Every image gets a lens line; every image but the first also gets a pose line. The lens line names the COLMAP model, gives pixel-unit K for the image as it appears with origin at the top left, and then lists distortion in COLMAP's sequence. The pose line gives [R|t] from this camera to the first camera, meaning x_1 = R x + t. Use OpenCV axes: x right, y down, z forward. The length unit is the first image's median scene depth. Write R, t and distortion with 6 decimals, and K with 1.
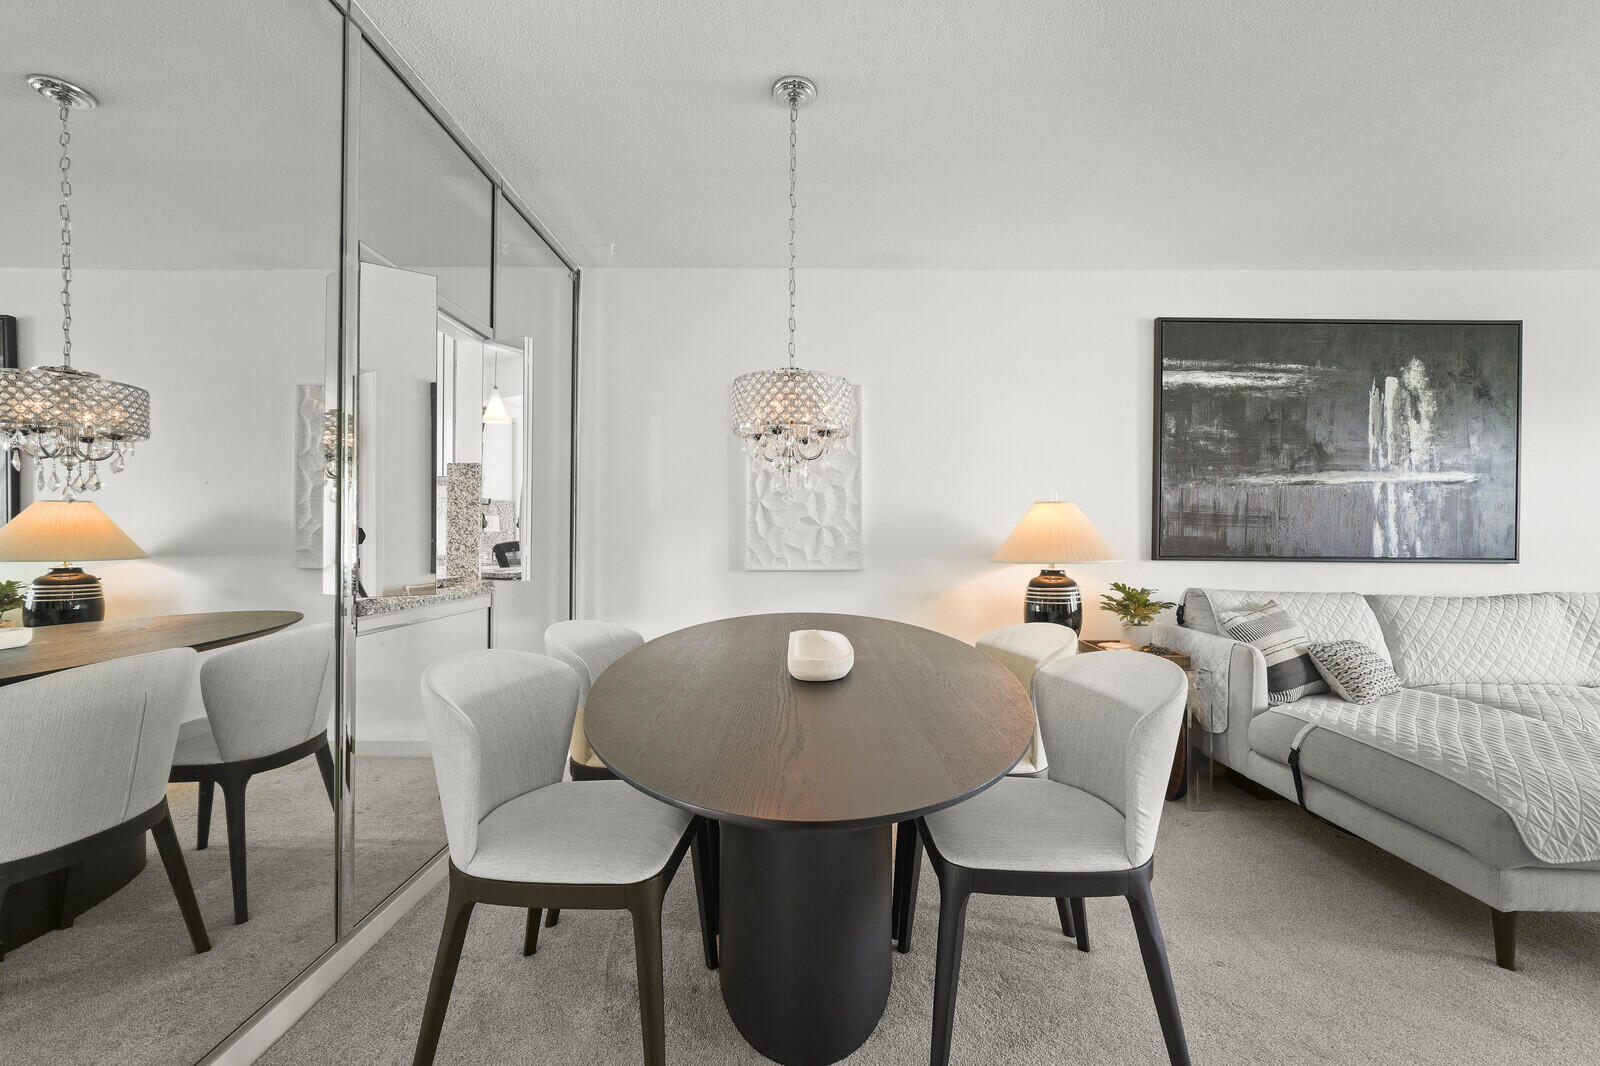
lens RADIAL K [[655.3, 0, 805.5], [0, 655.3, 532.3], [0, 0, 1]] dist [-0.005050, 0.004107]
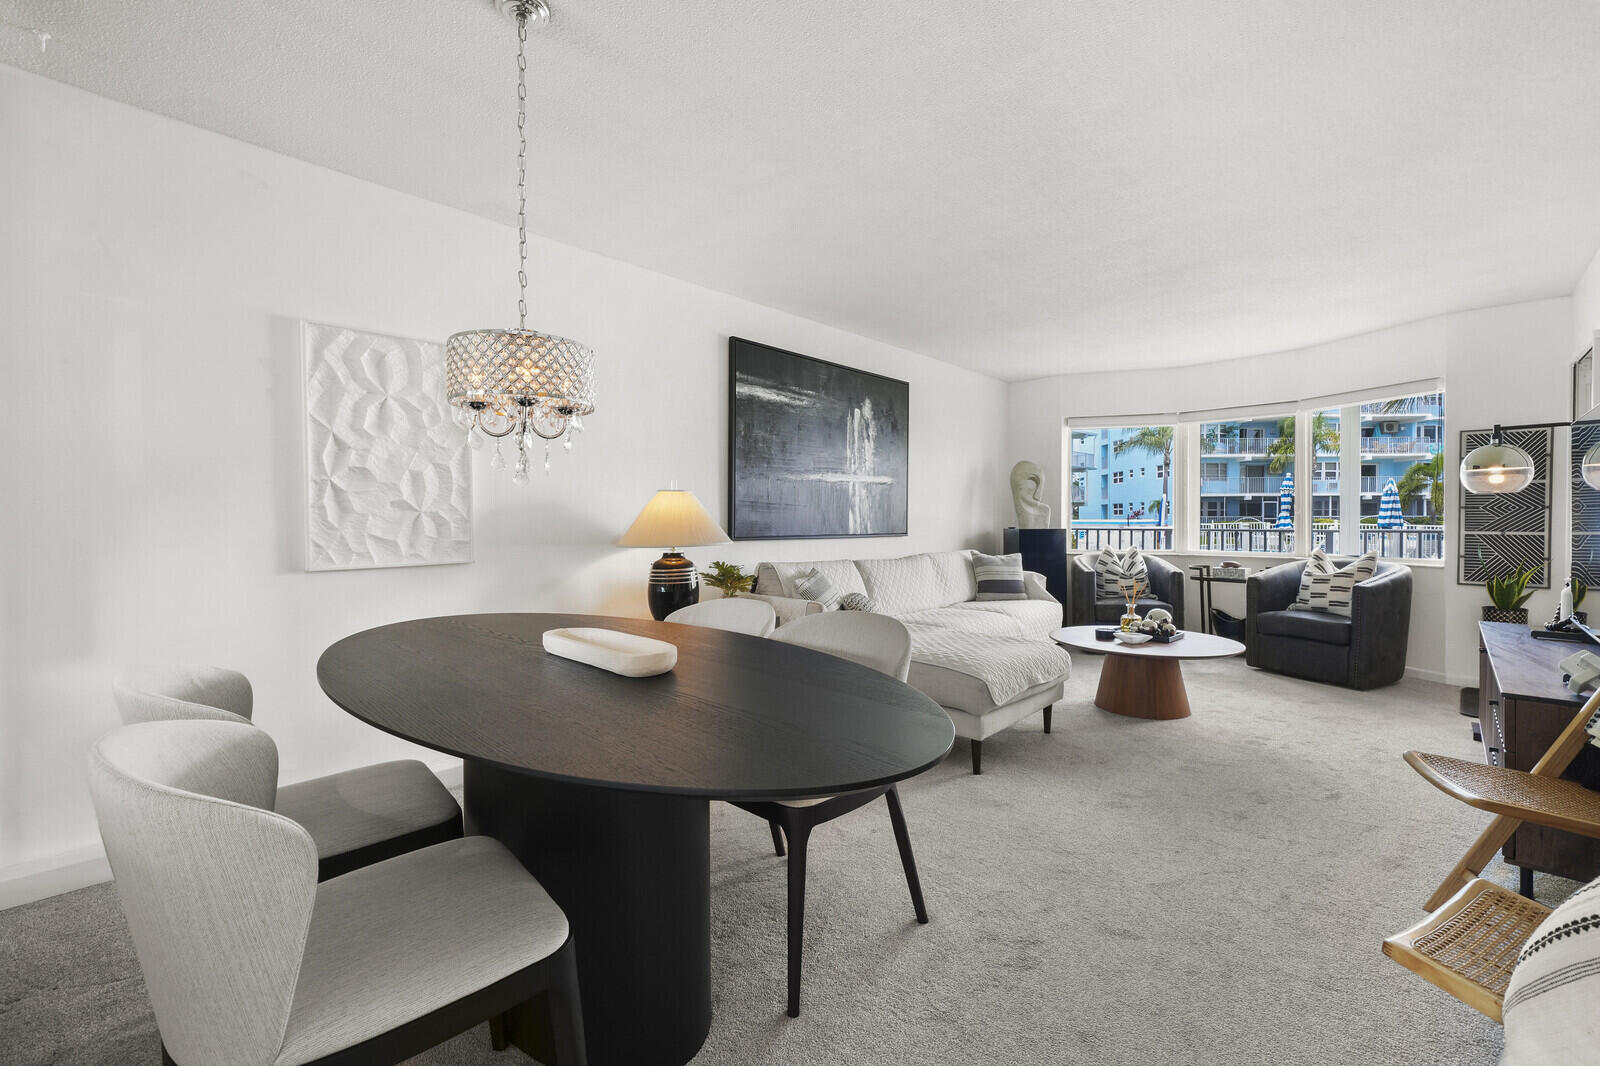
lens RADIAL K [[657.4, 0, 799.7], [0, 657.4, 529.7], [0, 0, 1]] dist [-0.002739, 0.000128]
pose [[0.696379, -0.018152, 0.717444, -0.235439], [0.003699, 0.999758, 0.021705, -0.003373], [-0.717664, -0.012461, 0.696278, 0.080541]]
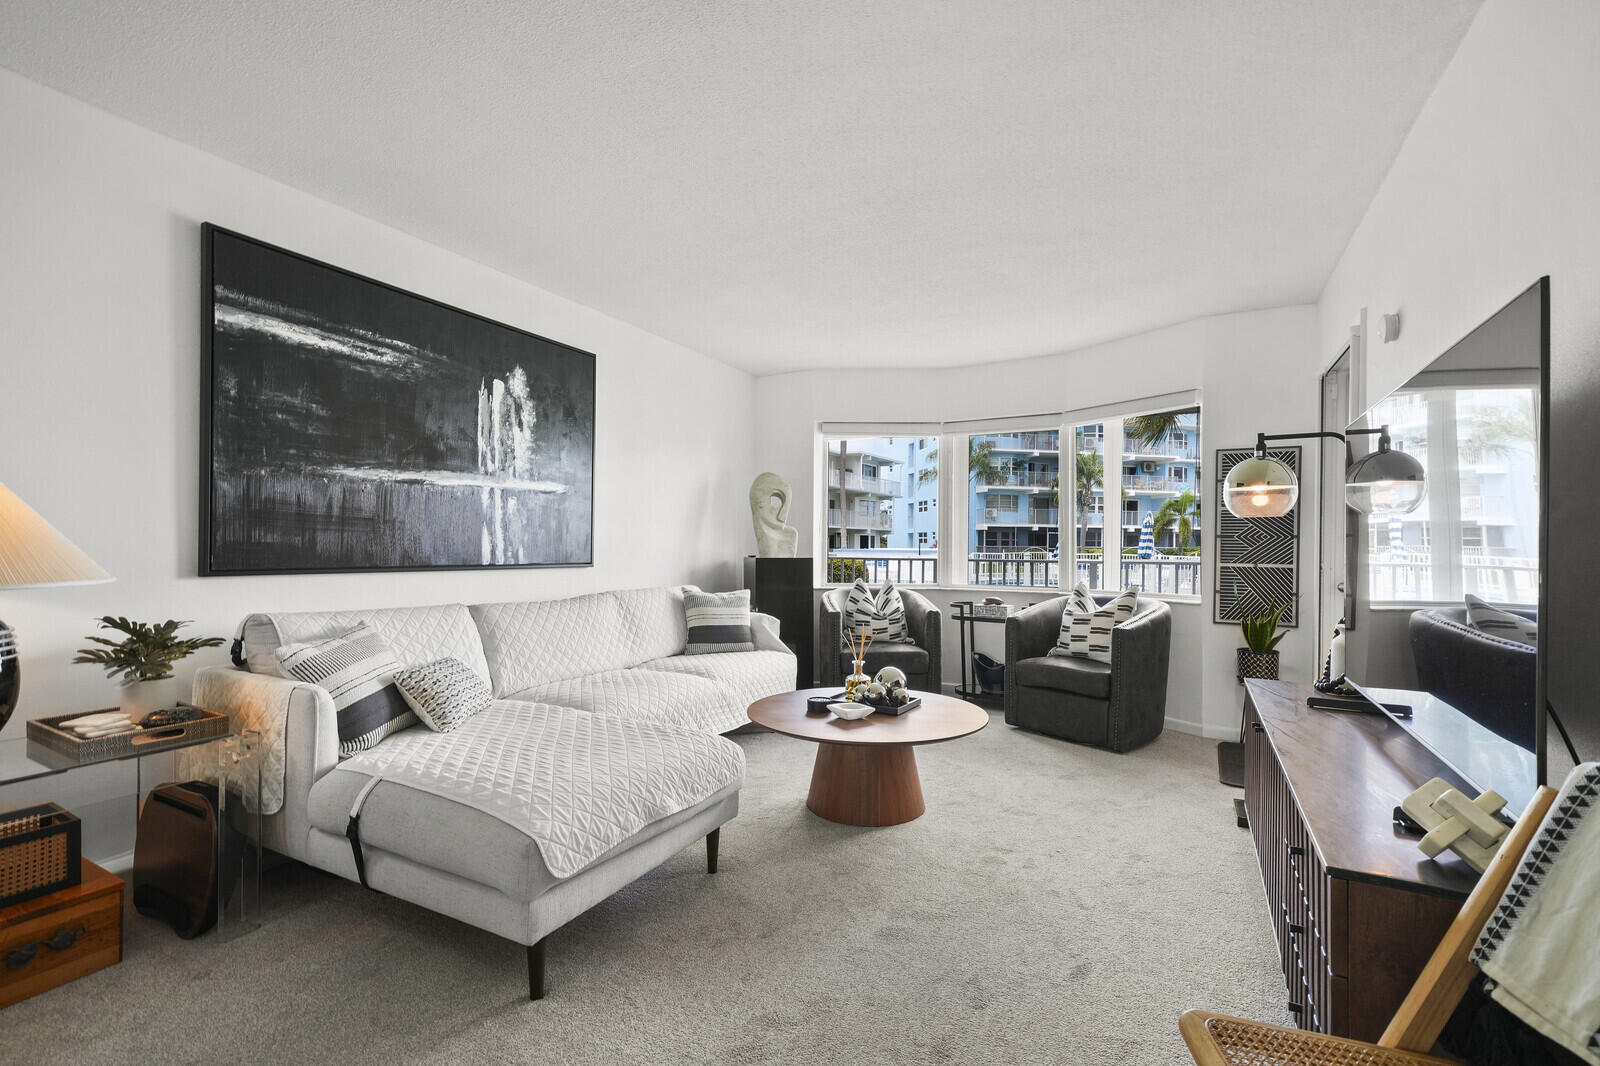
lens RADIAL K [[699.9, 0, 799.7], [0, 699.9, 550.5], [0, 0, 1]] dist [0.002436, 0.000026]
pose [[0.478902, -0.006625, 0.877843, 0.189063], [-0.007685, 0.999902, 0.011739, 0.001794], [-0.877835, -0.012368, 0.478804, 0.098842]]
